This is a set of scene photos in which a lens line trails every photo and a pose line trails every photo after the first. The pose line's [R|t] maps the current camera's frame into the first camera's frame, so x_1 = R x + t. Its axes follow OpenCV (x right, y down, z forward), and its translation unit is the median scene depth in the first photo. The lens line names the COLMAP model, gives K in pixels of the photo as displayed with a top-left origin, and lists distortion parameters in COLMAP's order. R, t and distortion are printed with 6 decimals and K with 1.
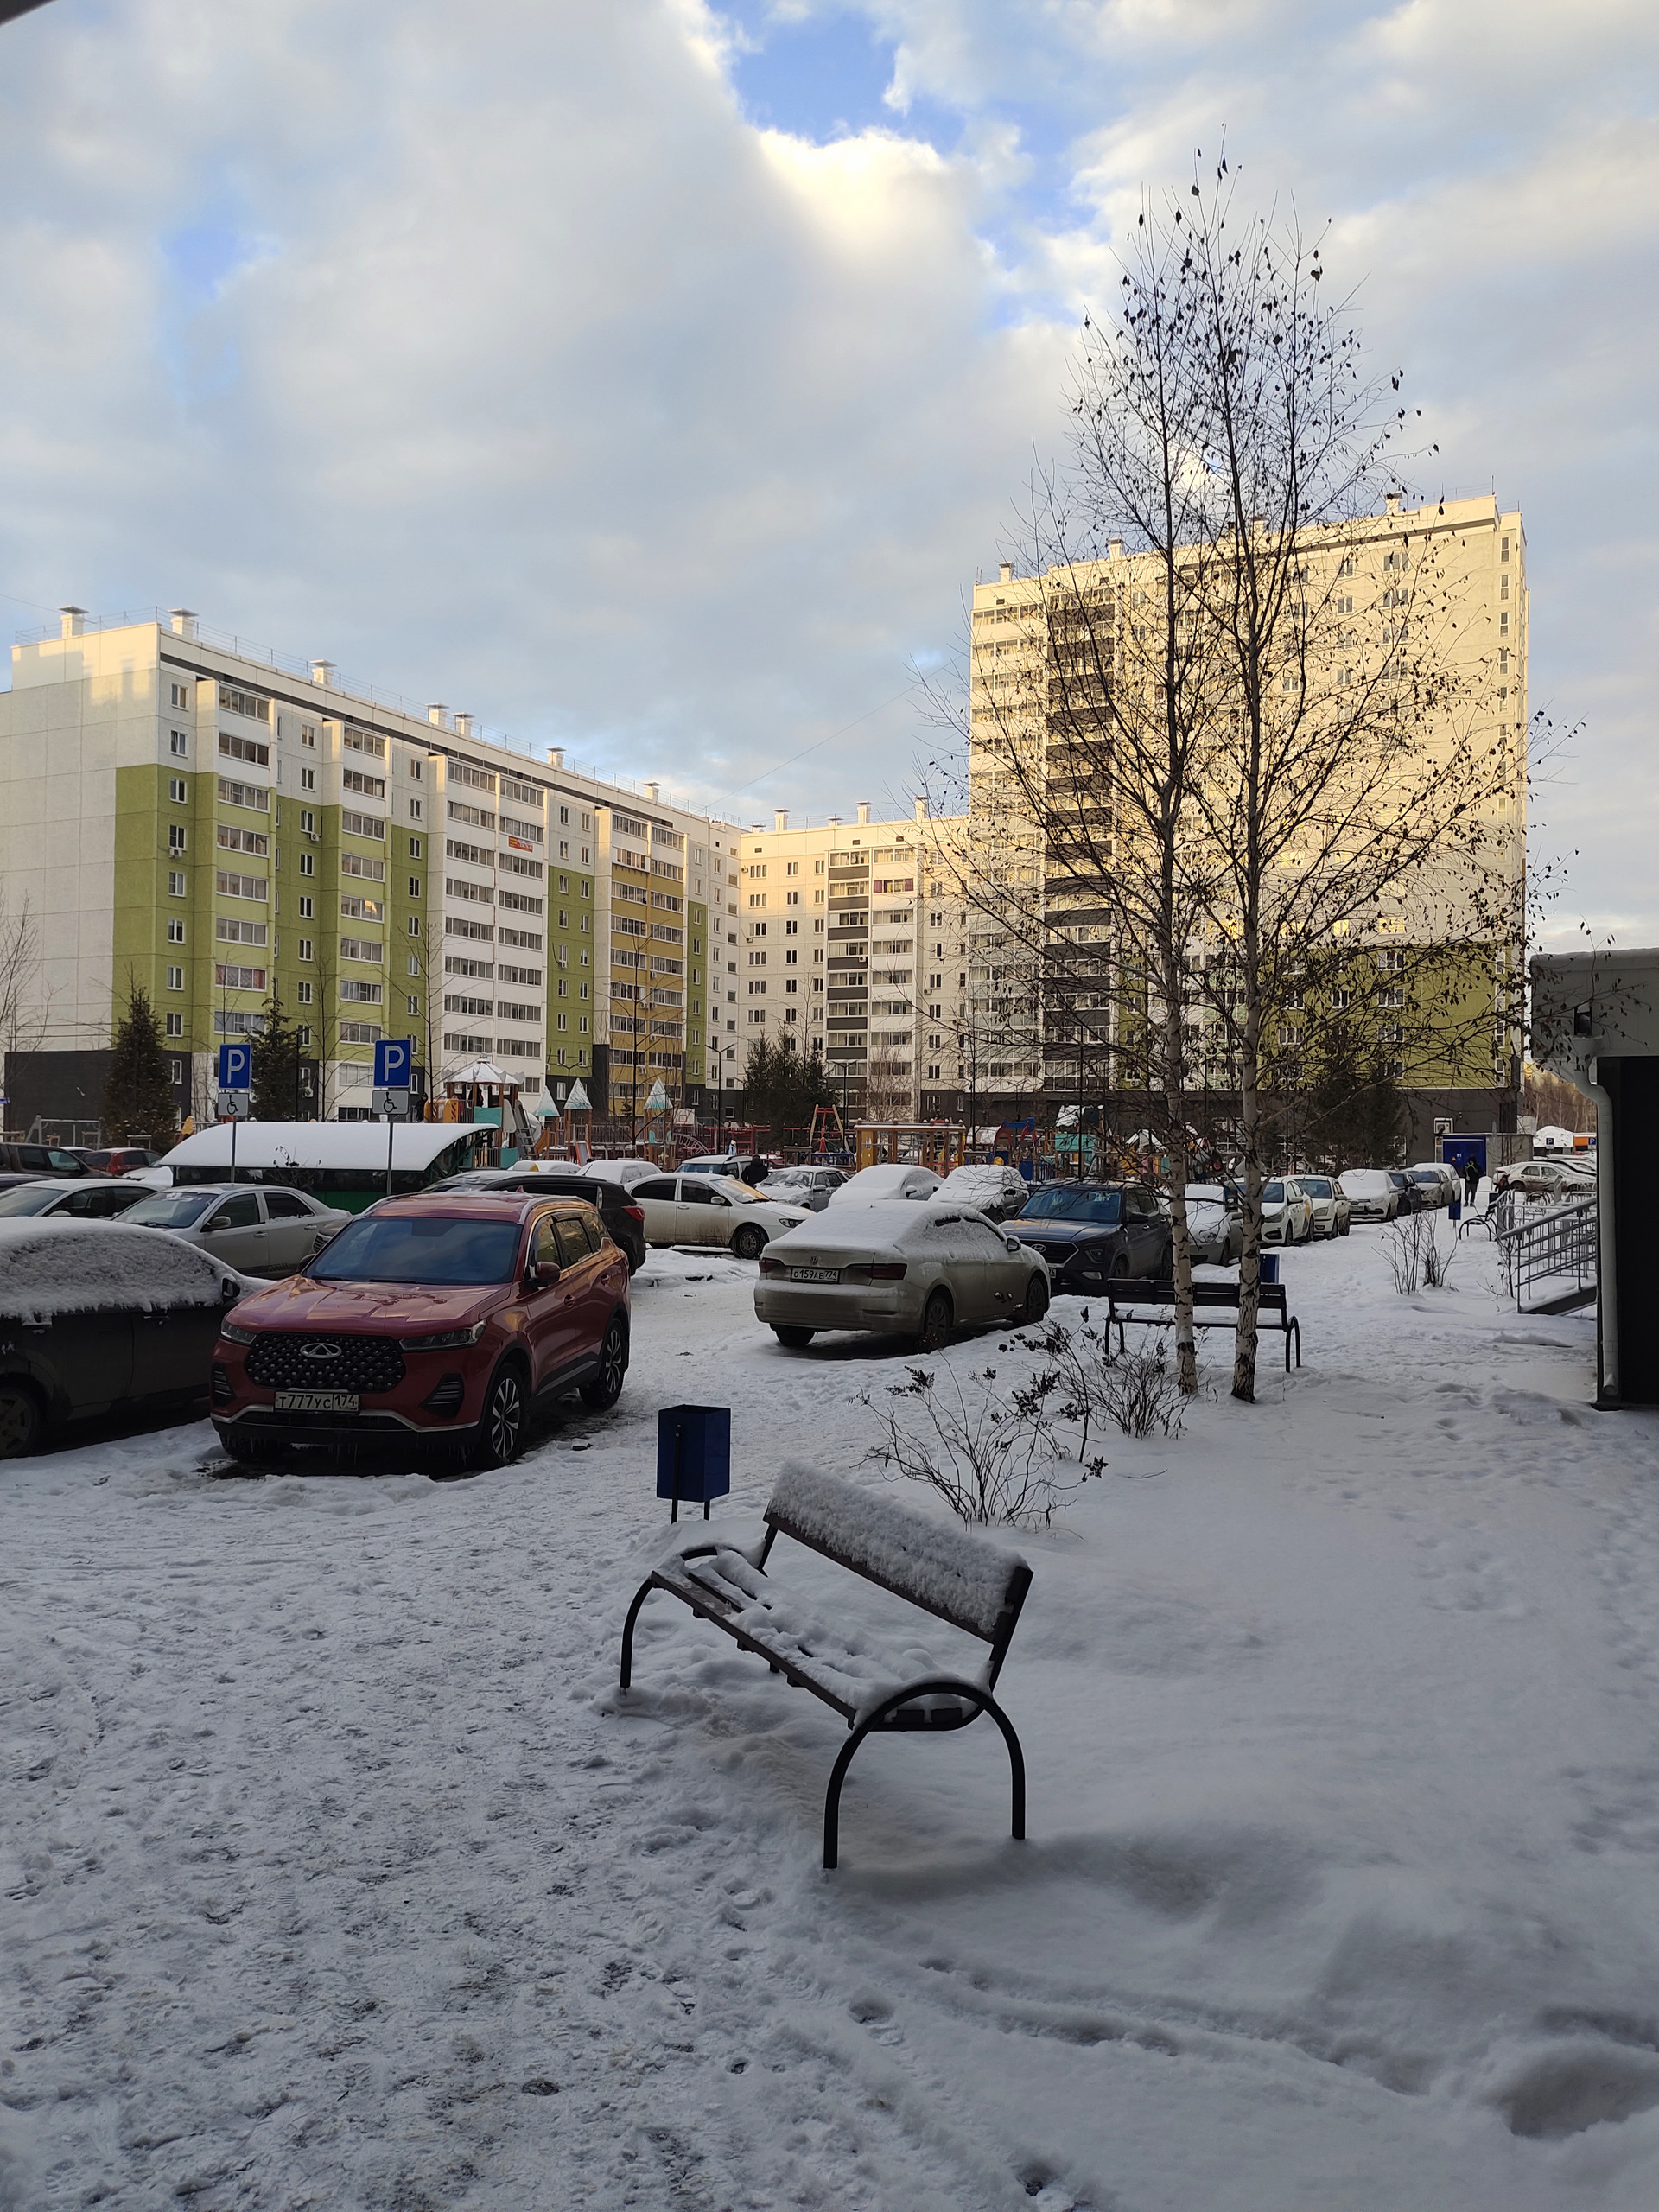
lens RADIAL K [[1627.5, 0, 833.4], [0, 1627.5, 1110.8], [0, 0, 1]] dist [0.043063, -0.048841]
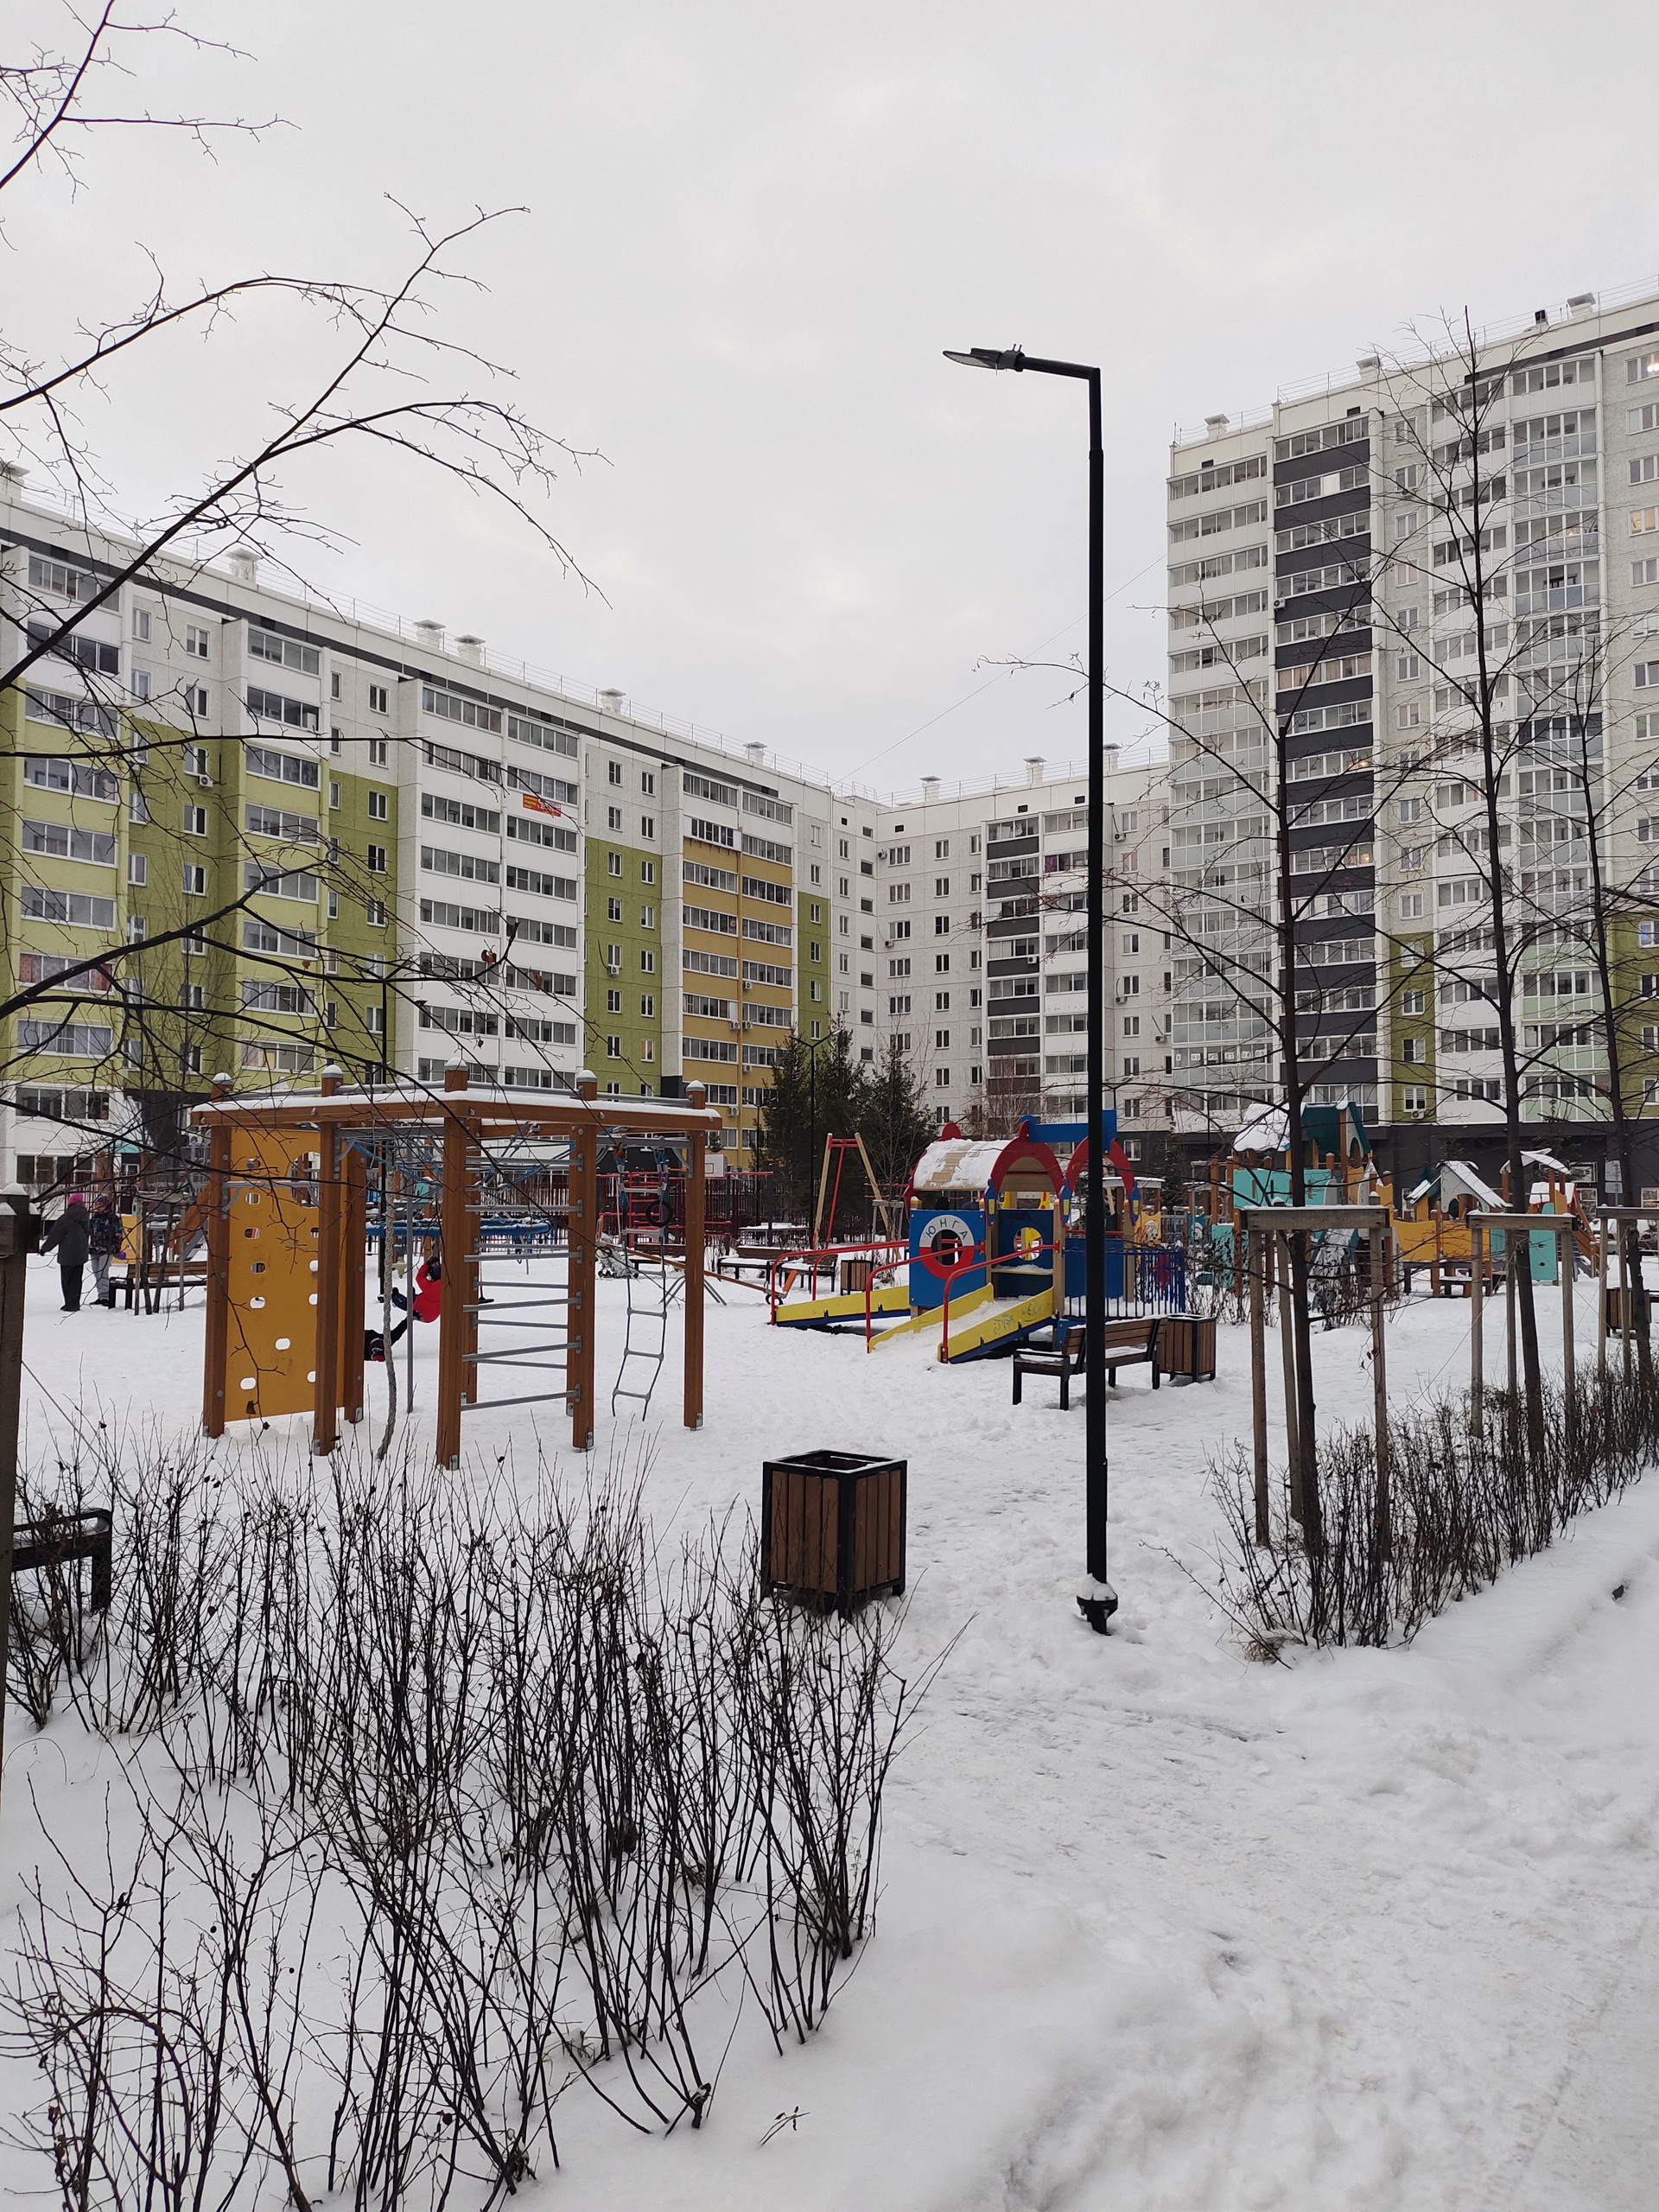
lens RADIAL K [[1627.5, 0, 822.4], [0, 1627.5, 1097.4], [0, 0, 1]] dist [0.043063, -0.048841]
pose [[0.986288, -0.020101, -0.163802, 0.047305], [0.012002, 0.998663, -0.050282, 0.007020], [0.164594, 0.047627, 0.985211, 0.265474]]
